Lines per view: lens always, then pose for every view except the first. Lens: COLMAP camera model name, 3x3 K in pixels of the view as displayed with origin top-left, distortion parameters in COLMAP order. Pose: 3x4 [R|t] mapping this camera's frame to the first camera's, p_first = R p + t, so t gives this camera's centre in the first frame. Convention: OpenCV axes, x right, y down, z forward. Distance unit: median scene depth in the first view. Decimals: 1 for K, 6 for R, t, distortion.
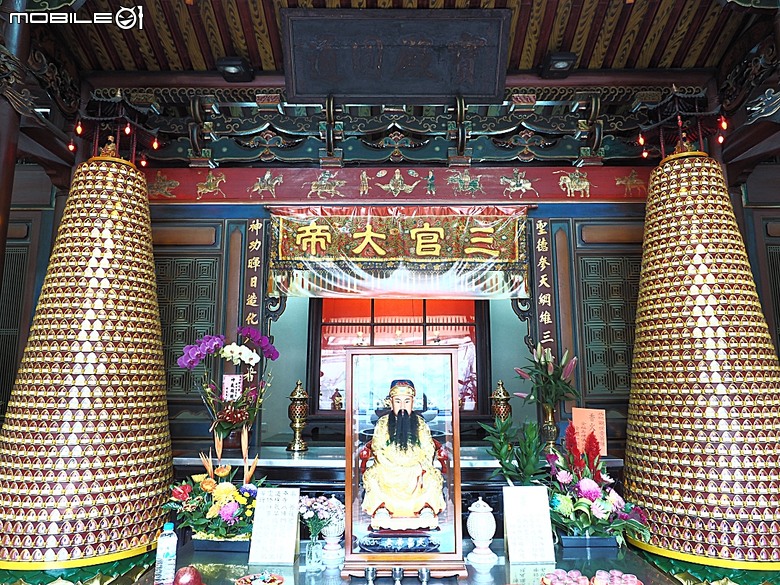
lens RADIAL K [[554.2, 0, 392.6], [0, 554.2, 286.1], [0, 0, 1]] dist [-0.026364, 0.005462]
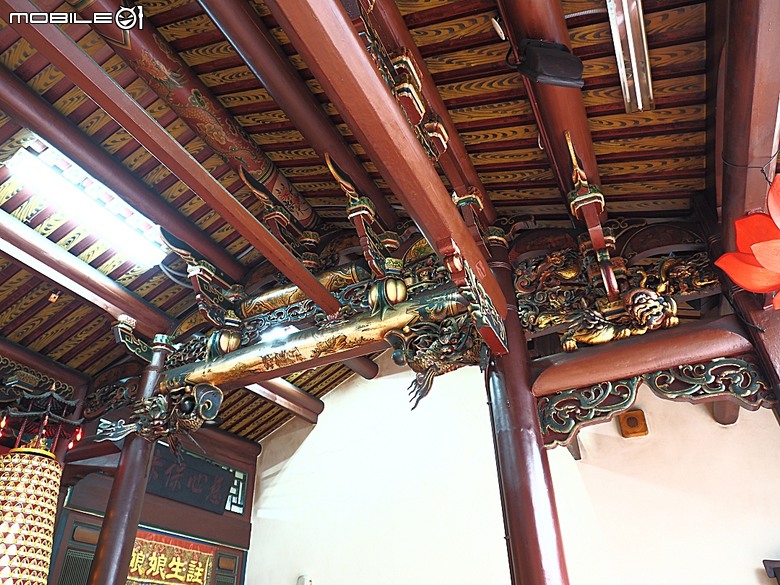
lens RADIAL K [[554.2, 0, 390.0], [0, 554.2, 295.2], [0, 0, 1]] dist [-0.026364, 0.005462]
pose [[0.429608, 0.501648, 0.750857, -0.111531], [-0.122015, 0.856121, -0.502164, -0.038875], [-0.894734, 0.124118, 0.429005, -0.101495]]
